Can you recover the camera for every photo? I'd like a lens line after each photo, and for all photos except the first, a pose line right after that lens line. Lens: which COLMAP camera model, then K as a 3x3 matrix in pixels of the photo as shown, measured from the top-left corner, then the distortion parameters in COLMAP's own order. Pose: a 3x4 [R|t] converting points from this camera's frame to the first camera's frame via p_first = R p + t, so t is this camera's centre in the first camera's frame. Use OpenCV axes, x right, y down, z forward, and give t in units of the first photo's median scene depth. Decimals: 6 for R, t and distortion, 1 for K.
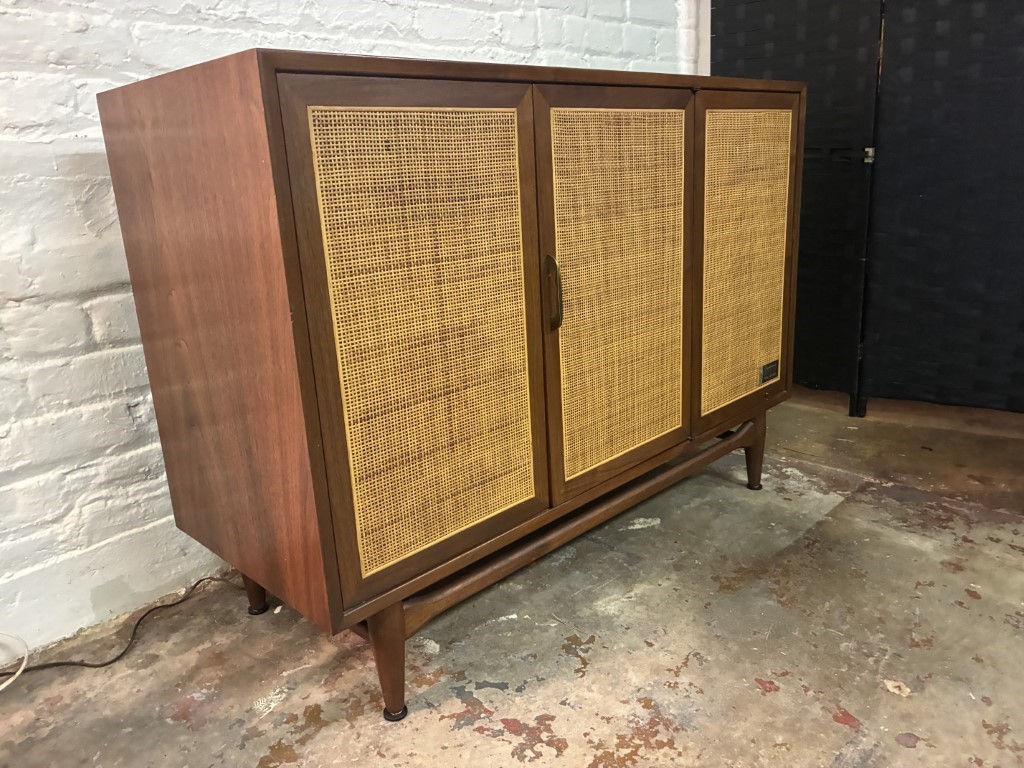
lens RADIAL K [[783.6, 0, 512.0], [0, 783.6, 384.0], [0, 0, 1]] dist [0.059884, -0.085642]
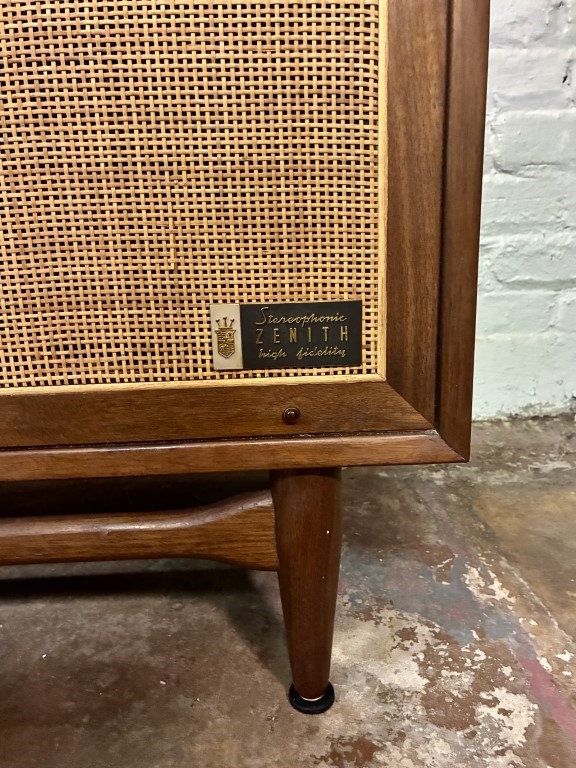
lens RADIAL K [[587.7, 0, 288.0], [0, 587.7, 384.0], [0, 0, 1]] dist [0.059884, -0.085642]
pose [[0.709522, 0.194193, -0.677398, 0.589443], [-0.191576, 0.978231, 0.079773, -0.017172], [0.678143, 0.073172, 0.731279, 1.076372]]
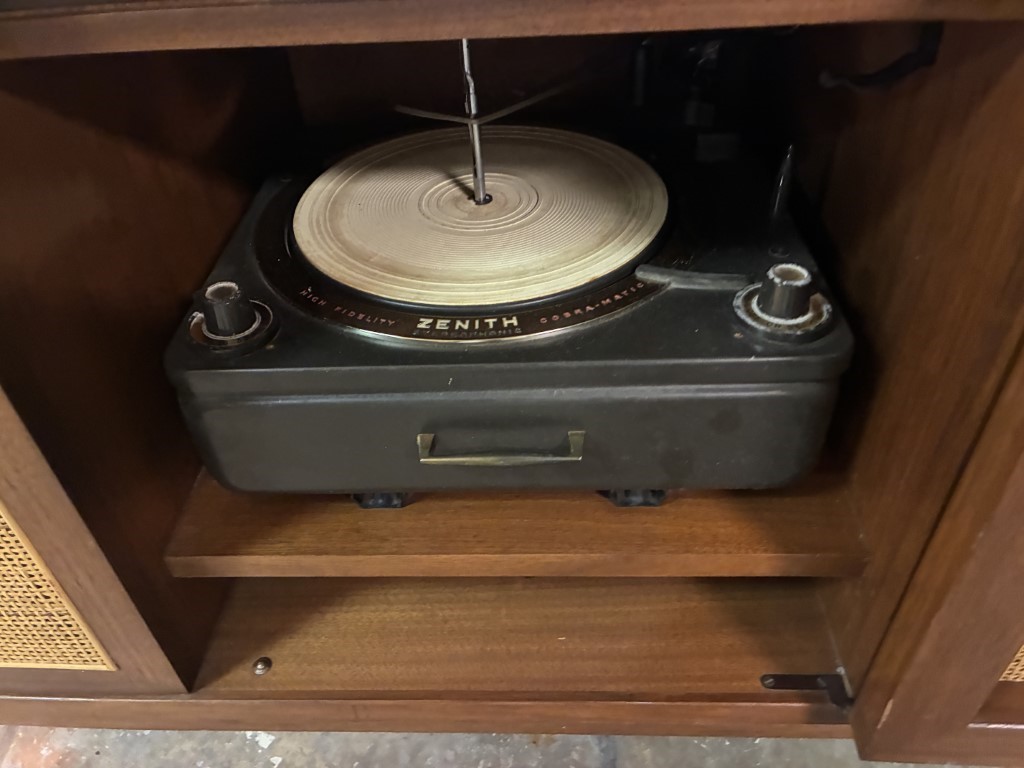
lens RADIAL K [[777.5, 0, 513.6], [0, 777.5, 380.4], [0, 0, 1]] dist [0.052745, -0.056721]
pose [[0.677606, 0.486737, -0.551305, 0.277759], [-0.186498, 0.838865, 0.511394, -0.190694], [0.711385, -0.243707, 0.659195, 0.828702]]
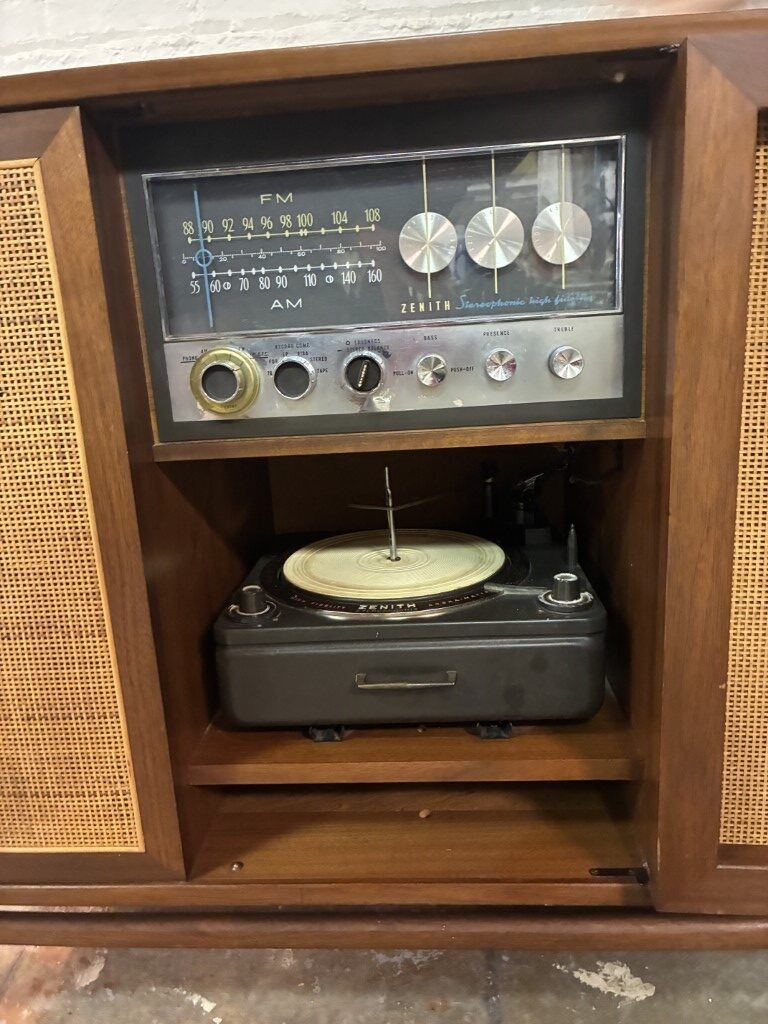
lens RADIAL K [[783.6, 0, 384.0], [0, 783.6, 512.0], [0, 0, 1]] dist [0.059884, -0.085642]
pose [[0.650512, 0.196525, -0.733629, 0.466597], [-0.179429, 0.978366, 0.102985, -0.169495], [0.737997, 0.064641, 0.671701, 0.655612]]
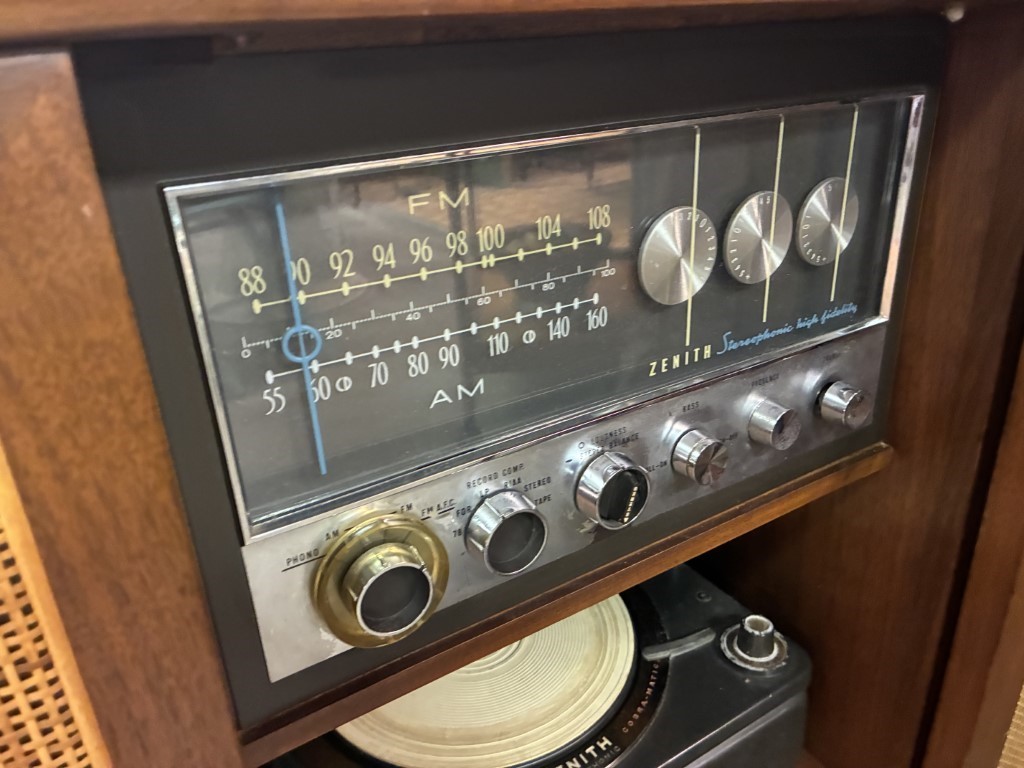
lens RADIAL K [[783.6, 0, 512.0], [0, 783.6, 384.0], [0, 0, 1]] dist [0.059884, -0.085642]
pose [[0.972452, 0.106153, -0.207528, 0.116964], [-0.071025, 0.982891, 0.169945, -0.280195], [0.222018, -0.150524, 0.963354, 0.691760]]
